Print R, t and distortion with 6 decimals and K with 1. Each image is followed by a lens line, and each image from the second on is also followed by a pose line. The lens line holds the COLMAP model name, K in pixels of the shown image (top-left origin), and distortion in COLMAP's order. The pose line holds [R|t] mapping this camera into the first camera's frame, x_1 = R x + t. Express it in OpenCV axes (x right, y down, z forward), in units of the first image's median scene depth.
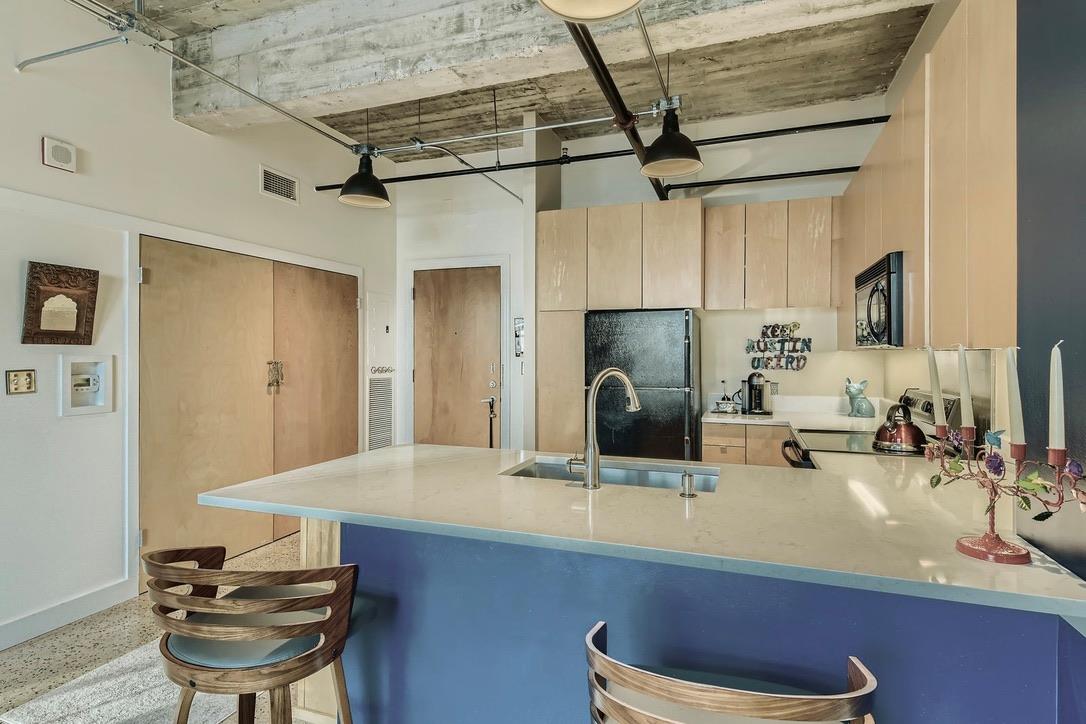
lens RADIAL K [[548.9, 0, 542.9], [0, 548.9, 358.3], [0, 0, 1]] dist [0.011182, -0.005464]
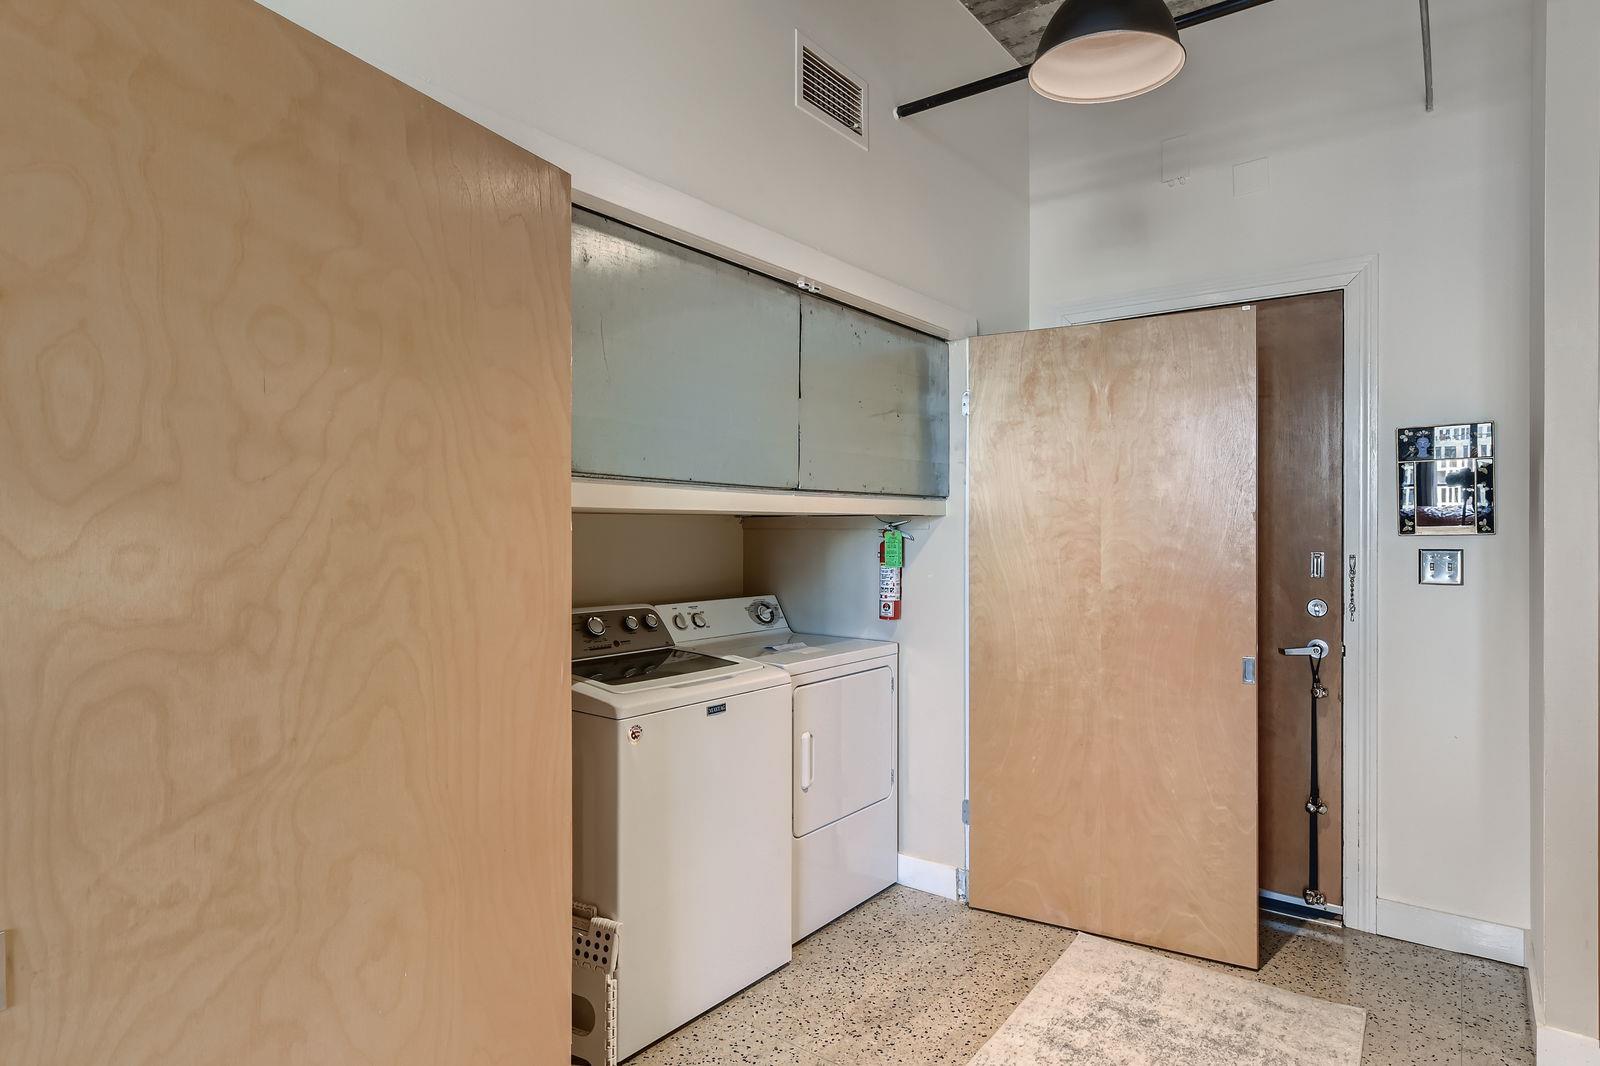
lens RADIAL K [[918.8, 0, 803.9], [0, 918.8, 536.8], [0, 0, 1]] dist [-0.002302, -0.000192]
pose [[0.961177, 0.007329, -0.275834, -0.299679], [-0.008603, 0.999957, -0.003409, 0.003265], [0.275797, 0.005650, 0.961199, 0.351619]]
